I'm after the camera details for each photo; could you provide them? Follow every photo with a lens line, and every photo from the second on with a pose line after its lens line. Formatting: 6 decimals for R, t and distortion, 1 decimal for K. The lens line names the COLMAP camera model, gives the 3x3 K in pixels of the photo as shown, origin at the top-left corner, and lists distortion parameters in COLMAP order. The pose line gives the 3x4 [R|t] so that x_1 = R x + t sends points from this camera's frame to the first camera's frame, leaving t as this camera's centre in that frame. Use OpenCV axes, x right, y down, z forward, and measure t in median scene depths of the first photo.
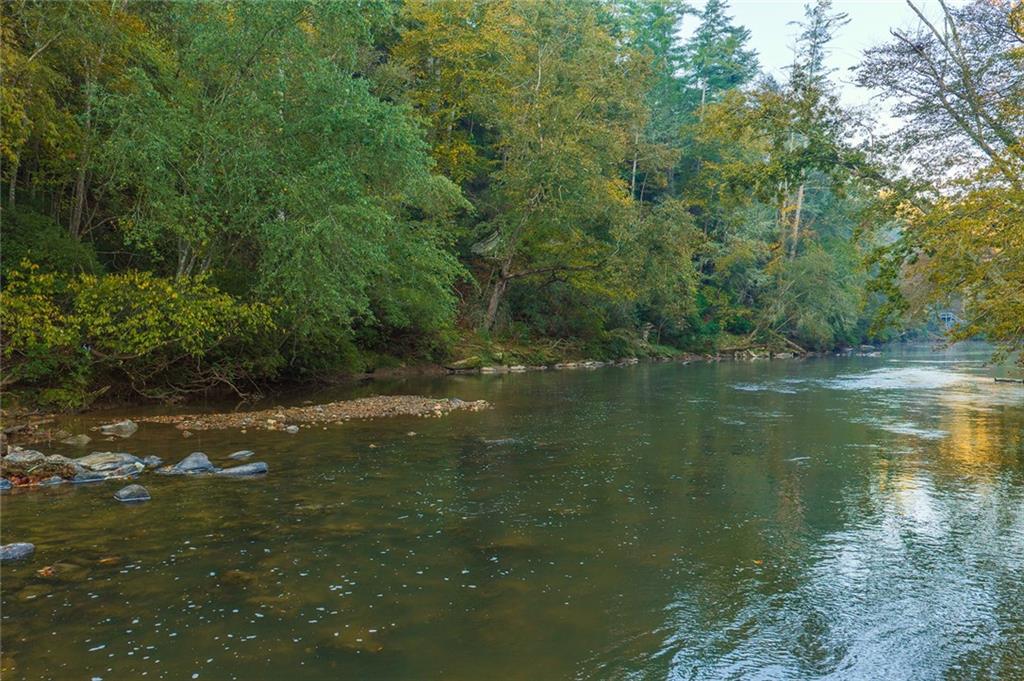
lens RADIAL K [[841.9, 0, 513.5], [0, 841.9, 347.8], [0, 0, 1]] dist [0.011859, -0.022795]
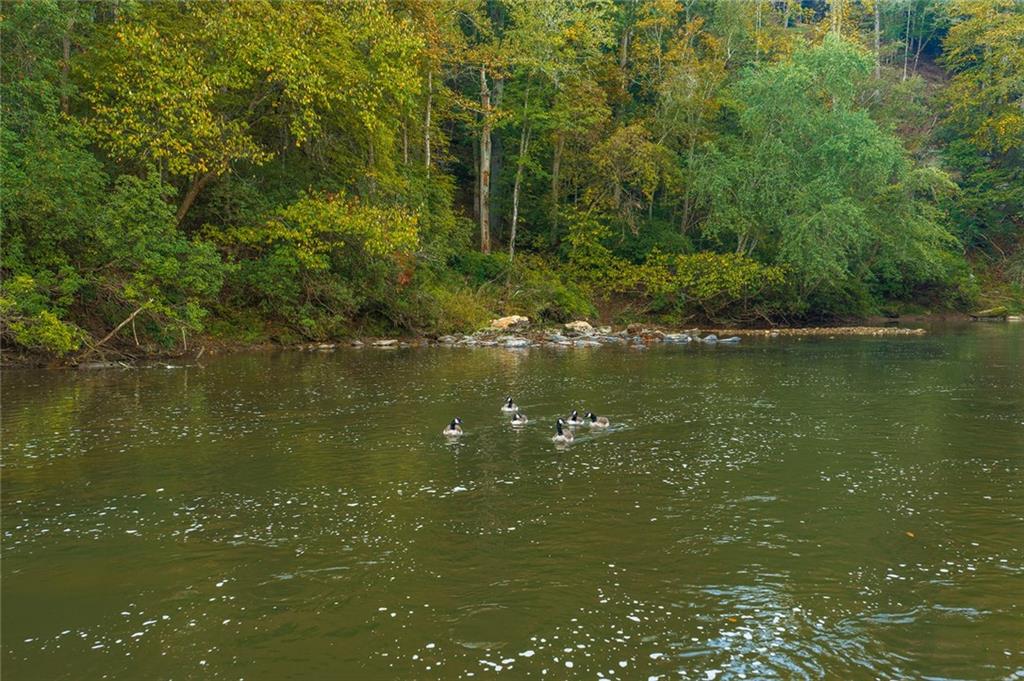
lens RADIAL K [[841.9, 0, 514.8], [0, 841.9, 350.5], [0, 0, 1]] dist [0.011859, -0.022795]
pose [[0.760167, 0.040180, -0.648484, 0.400953], [-0.007059, 0.998538, 0.053594, 0.026375], [0.649689, -0.036163, 0.759339, -0.624858]]
